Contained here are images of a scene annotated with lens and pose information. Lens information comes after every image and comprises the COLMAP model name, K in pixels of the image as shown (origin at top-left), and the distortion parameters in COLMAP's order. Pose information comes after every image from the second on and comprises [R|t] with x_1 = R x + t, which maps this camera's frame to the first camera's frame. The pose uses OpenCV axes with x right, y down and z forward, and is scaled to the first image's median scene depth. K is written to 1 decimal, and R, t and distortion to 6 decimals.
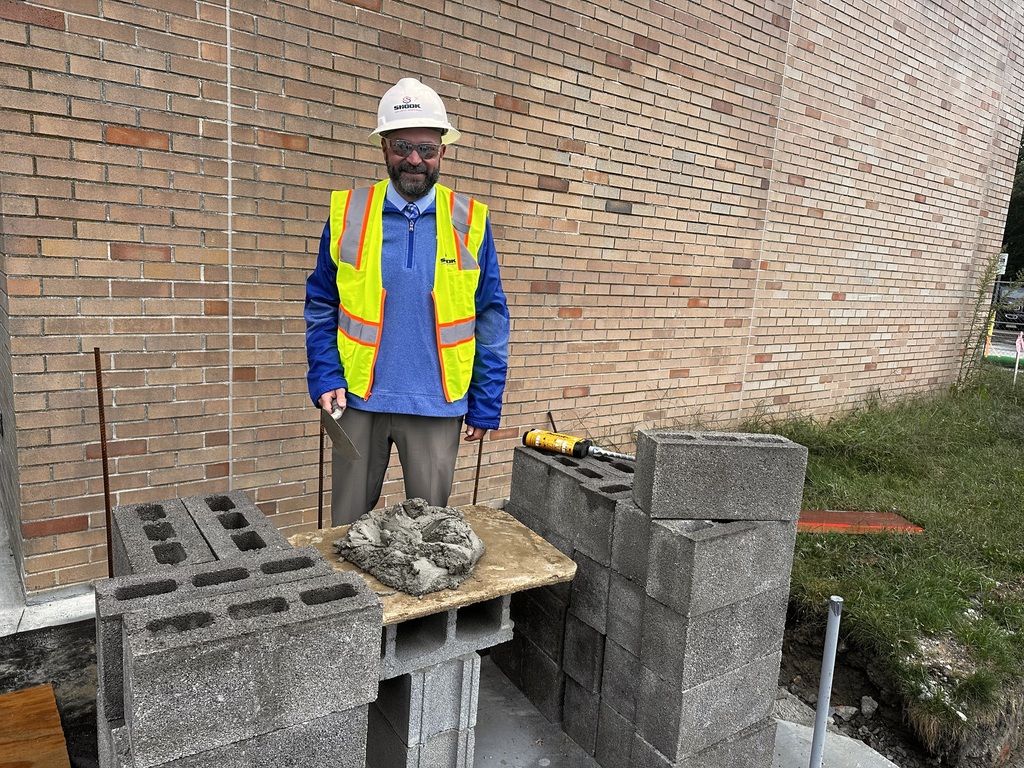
lens RADIAL K [[728.0, 0, 513.8], [0, 728.0, 389.9], [0, 0, 1]] dist [0.031285, -0.045157]
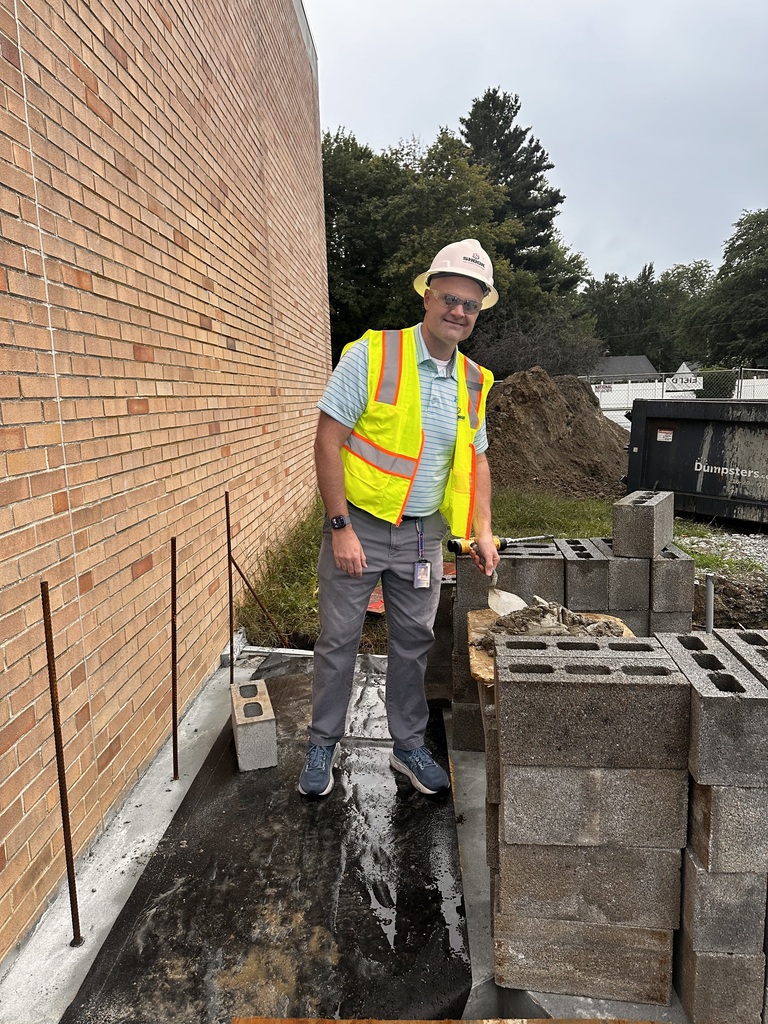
lens RADIAL K [[728.0, 0, 388.6], [0, 728.0, 507.9], [0, 0, 1]] dist [0.031285, -0.045157]
pose [[0.631813, -0.205337, 0.747428, -0.738242], [0.212004, 0.973283, 0.088175, -0.099575], [-0.745565, 0.102748, 0.658465, 0.260521]]
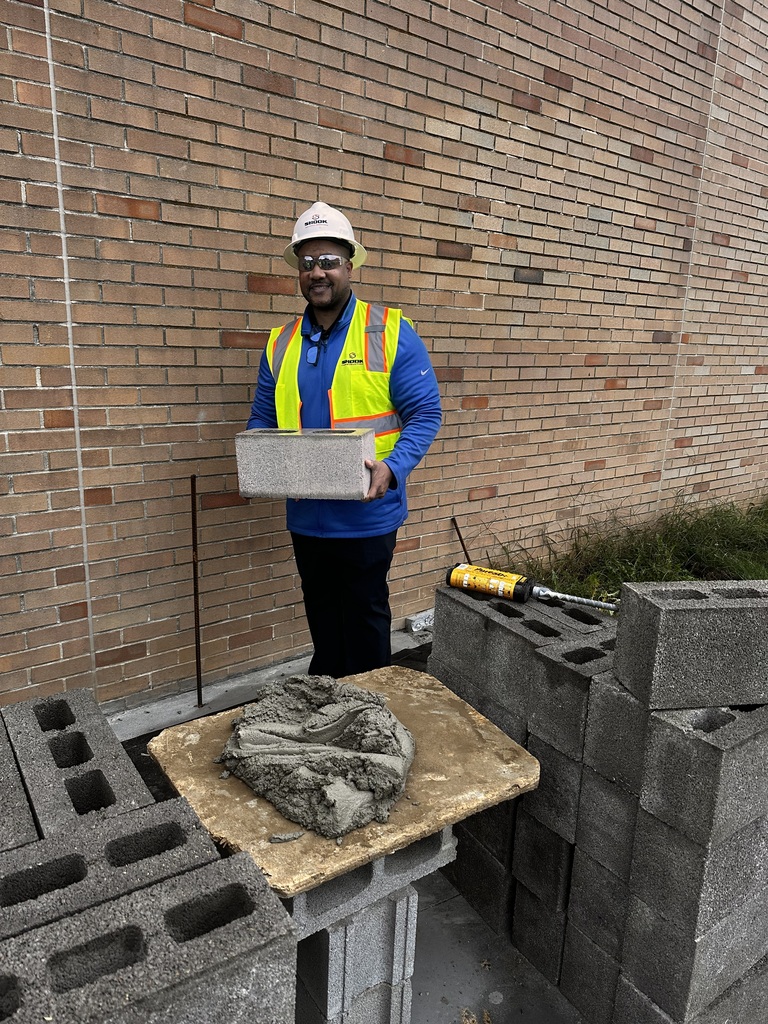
lens RADIAL K [[728.0, 0, 386.1], [0, 728.0, 513.4], [0, 0, 1]] dist [0.031285, -0.045157]
pose [[0.999449, -0.032705, -0.005664, -0.038384], [0.032994, 0.997529, 0.062024, -0.044494], [0.003622, -0.062177, 0.998059, 0.173978]]
